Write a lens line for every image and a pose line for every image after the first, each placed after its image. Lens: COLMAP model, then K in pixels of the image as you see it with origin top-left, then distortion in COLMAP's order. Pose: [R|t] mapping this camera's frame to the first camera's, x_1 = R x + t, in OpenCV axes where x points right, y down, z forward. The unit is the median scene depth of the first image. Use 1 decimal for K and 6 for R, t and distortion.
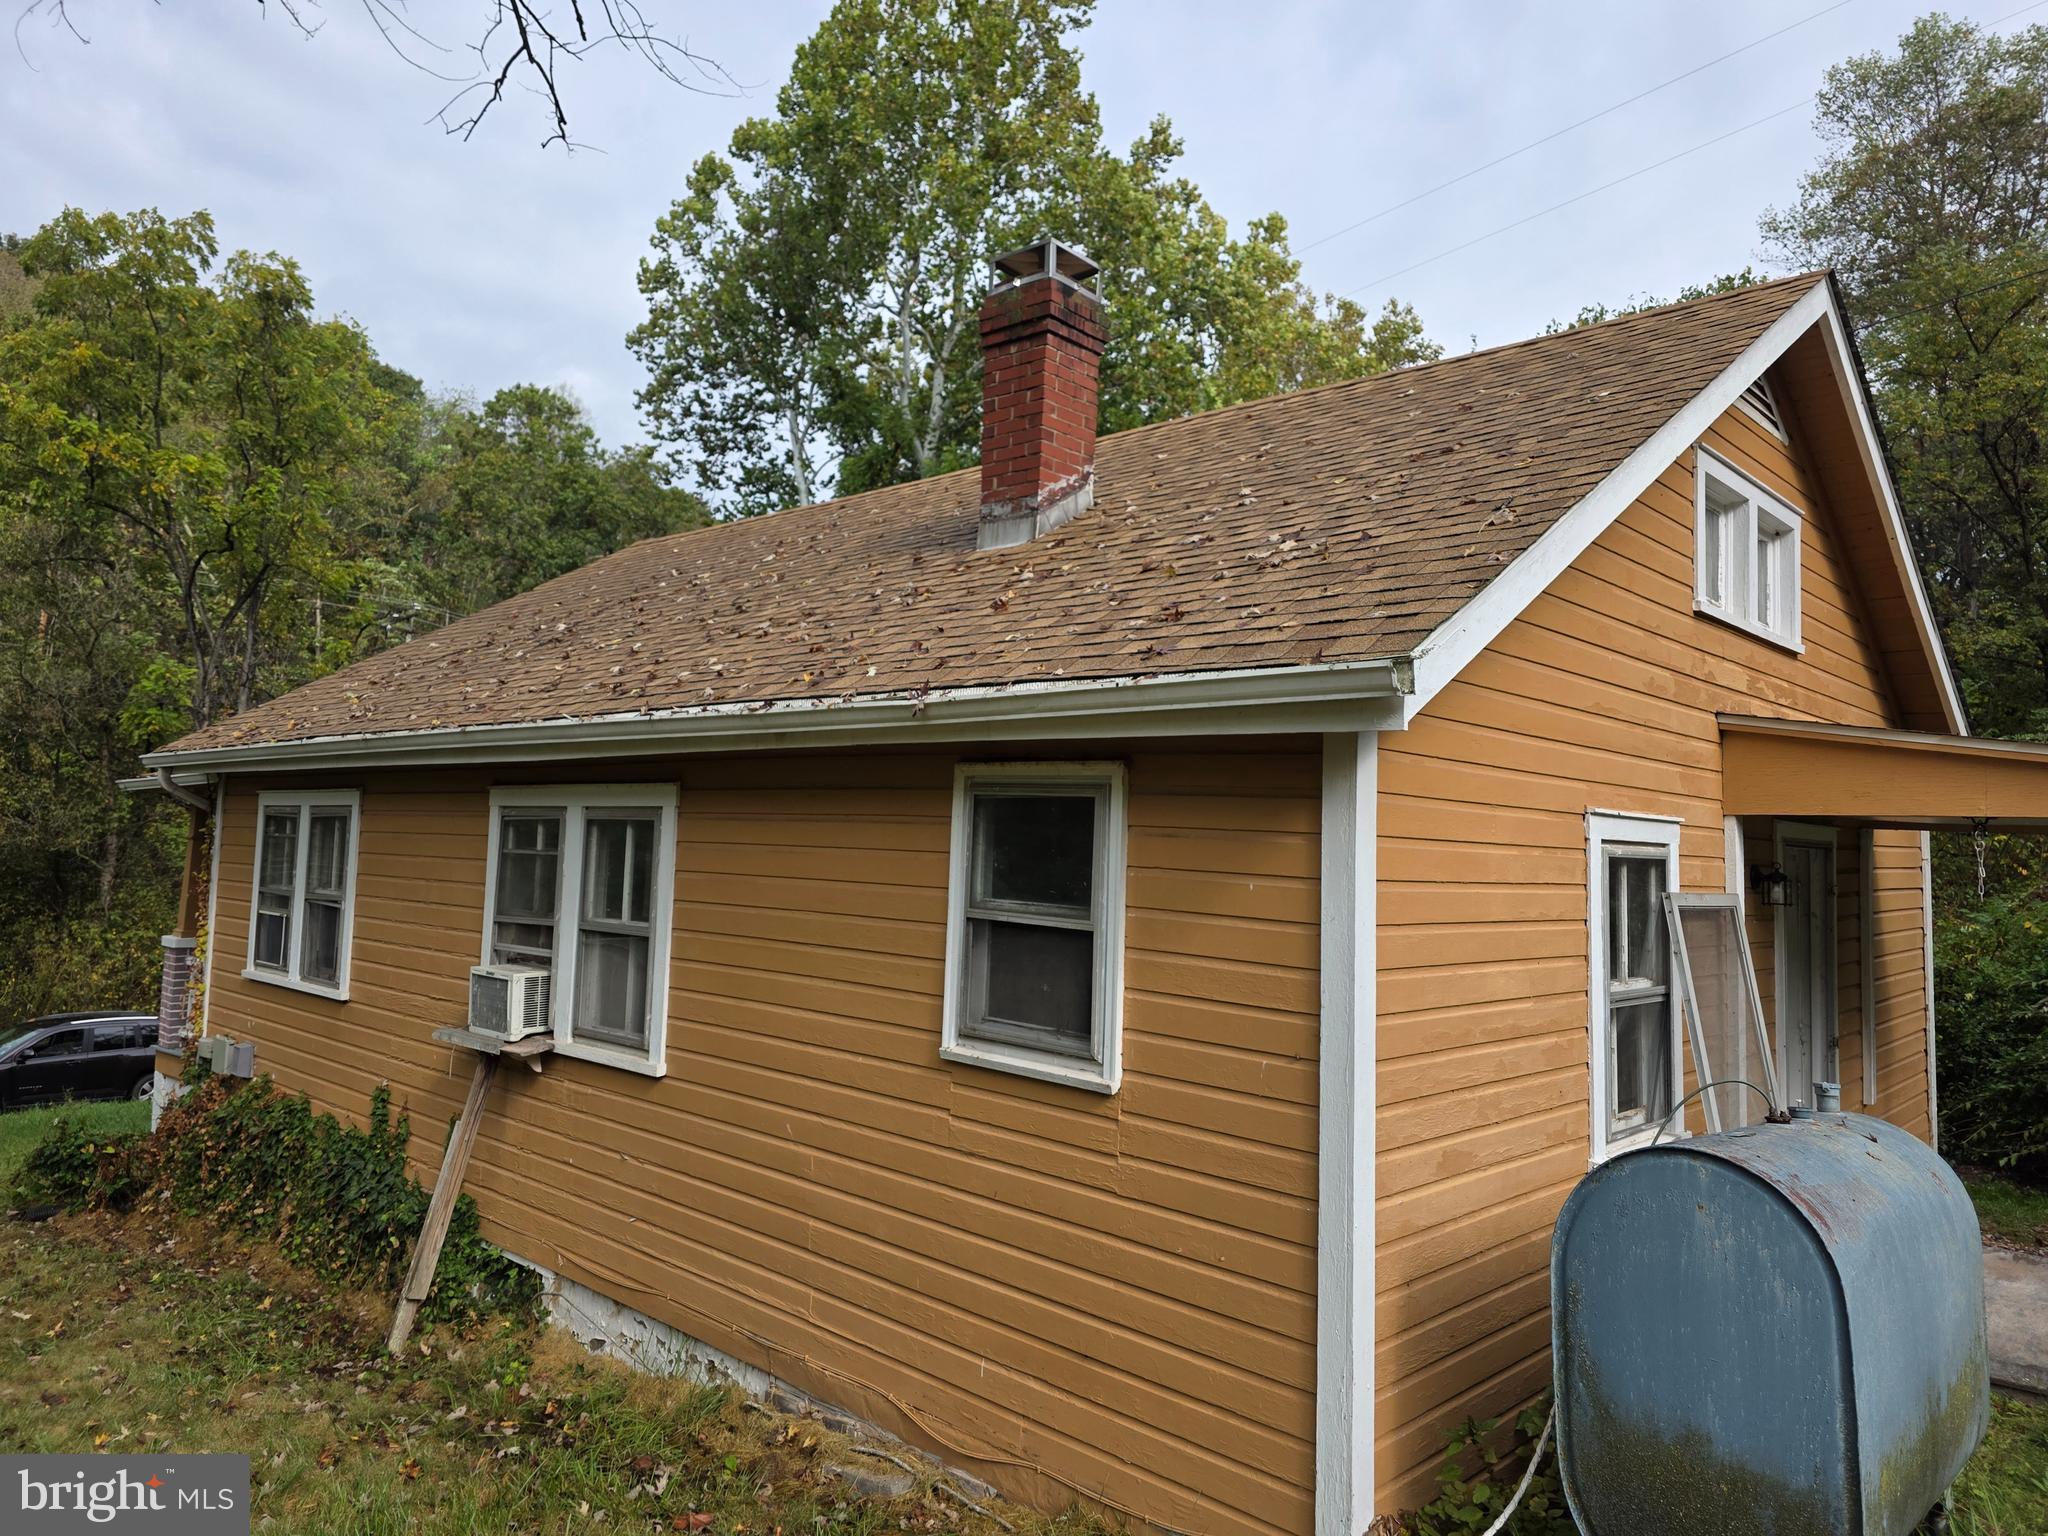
lens RADIAL K [[1378.7, 0, 1017.8], [0, 1378.7, 746.1], [0, 0, 1]] dist [0.063755, -0.059933]
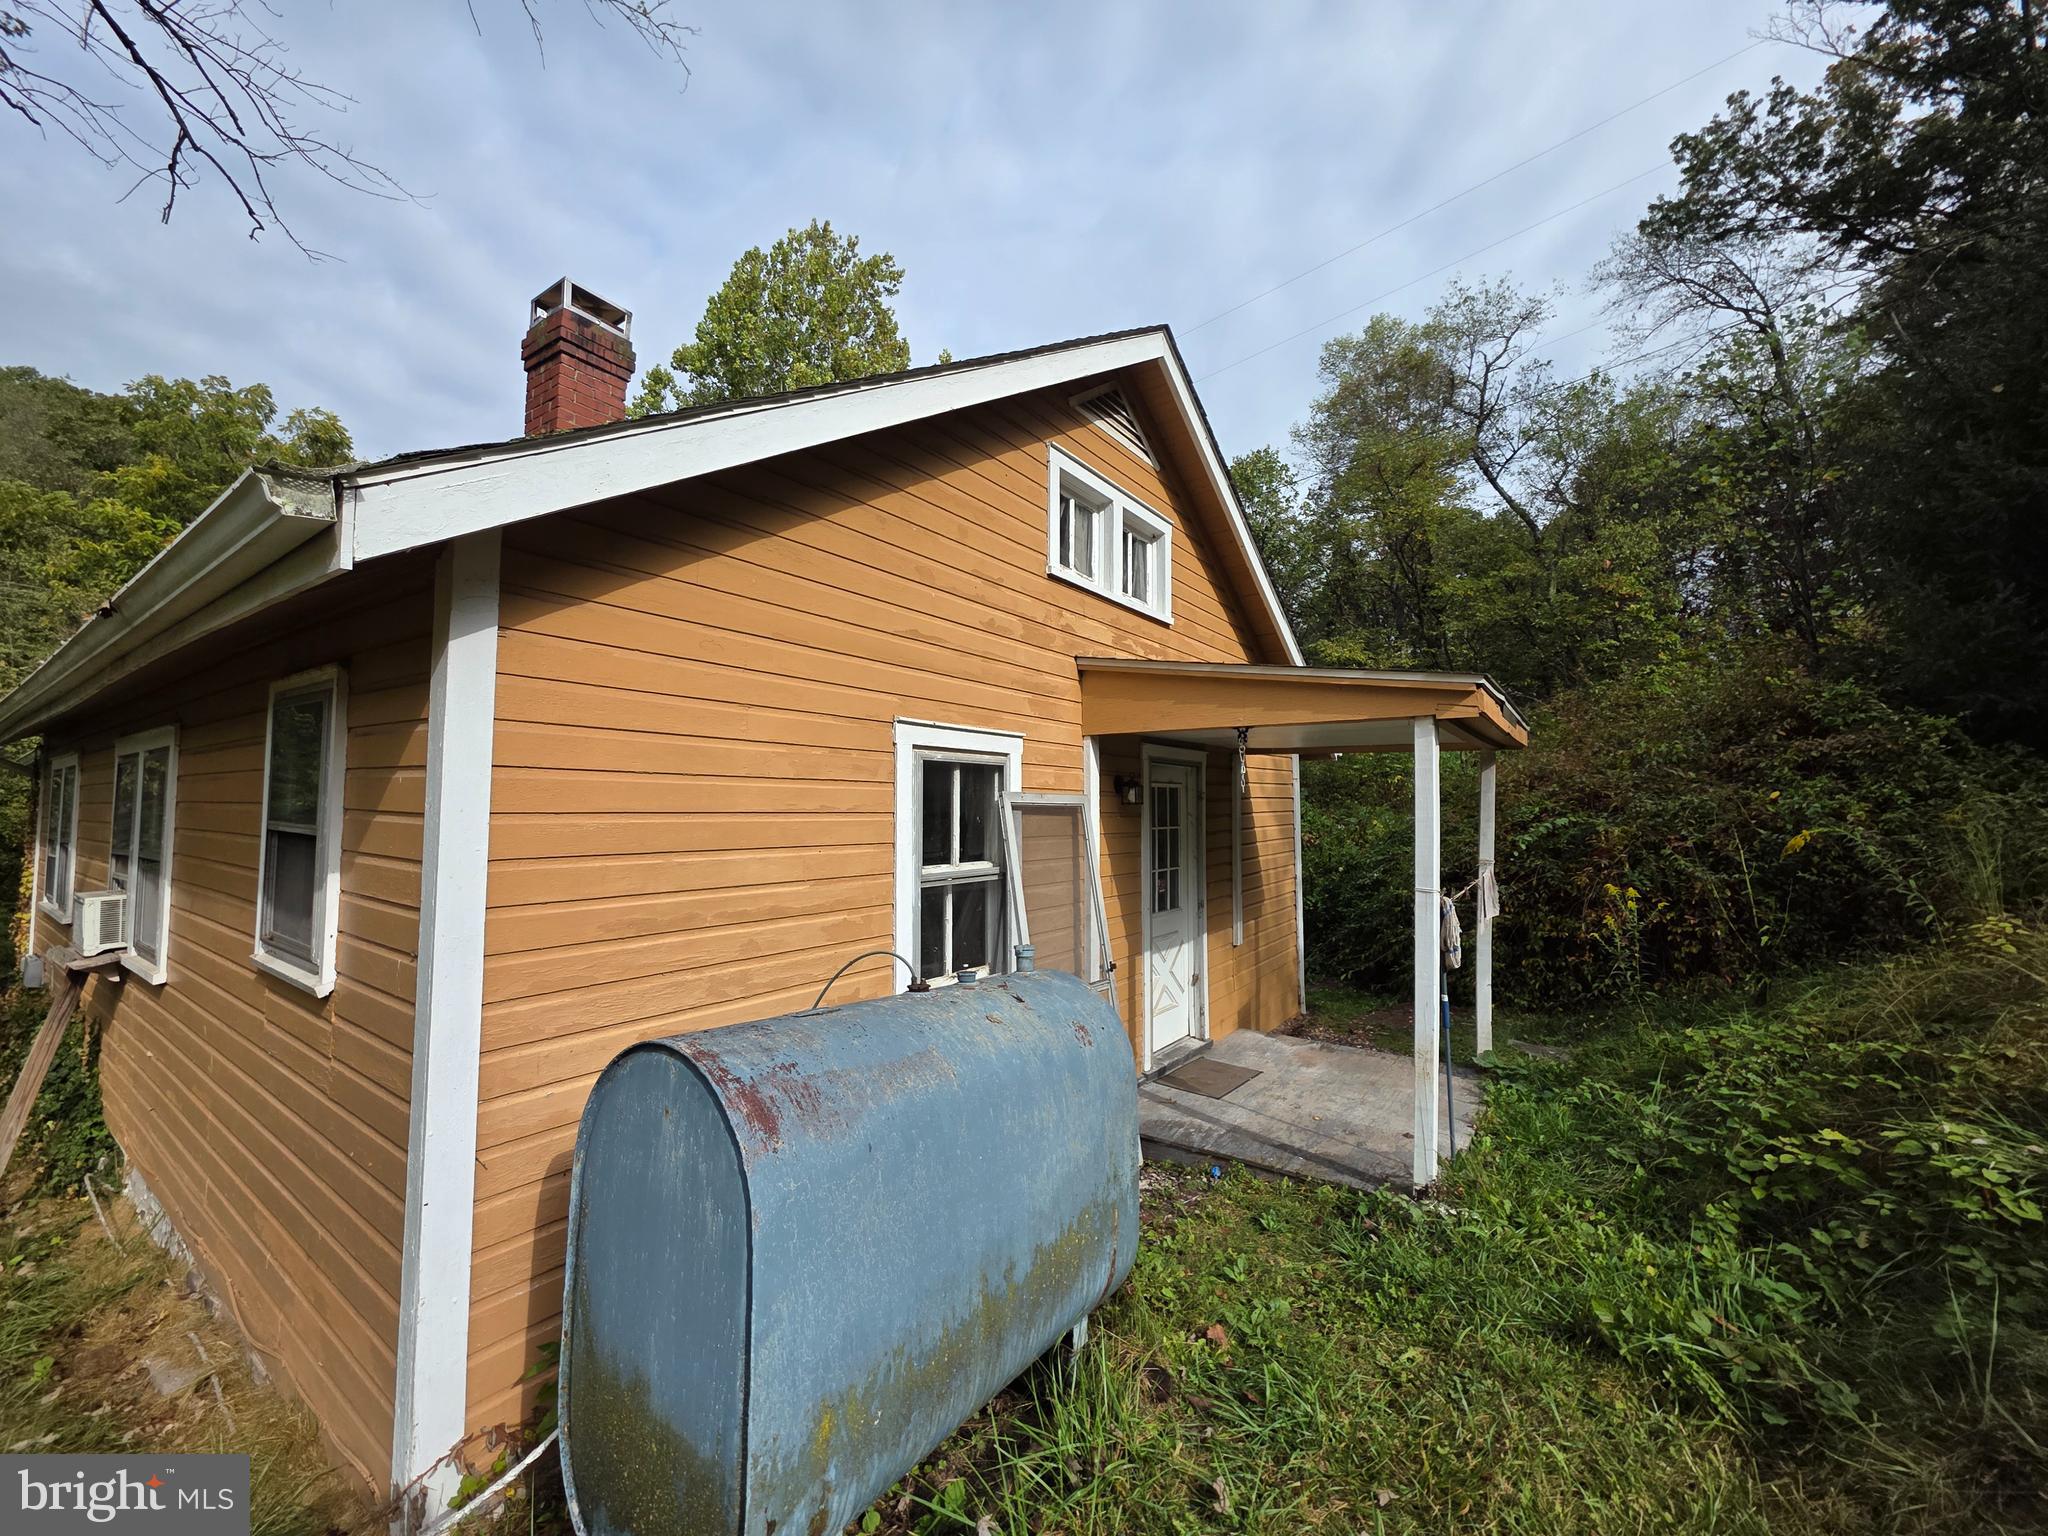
lens RADIAL K [[795.9, 0, 1036.9], [0, 795.9, 769.9], [0, 0, 1]] dist [0.005951, -0.001526]
pose [[0.990440, -0.024107, 0.135822, 0.341113], [0.020781, 0.999450, 0.025850, 0.057965], [-0.136370, -0.022780, 0.990396, 0.254103]]
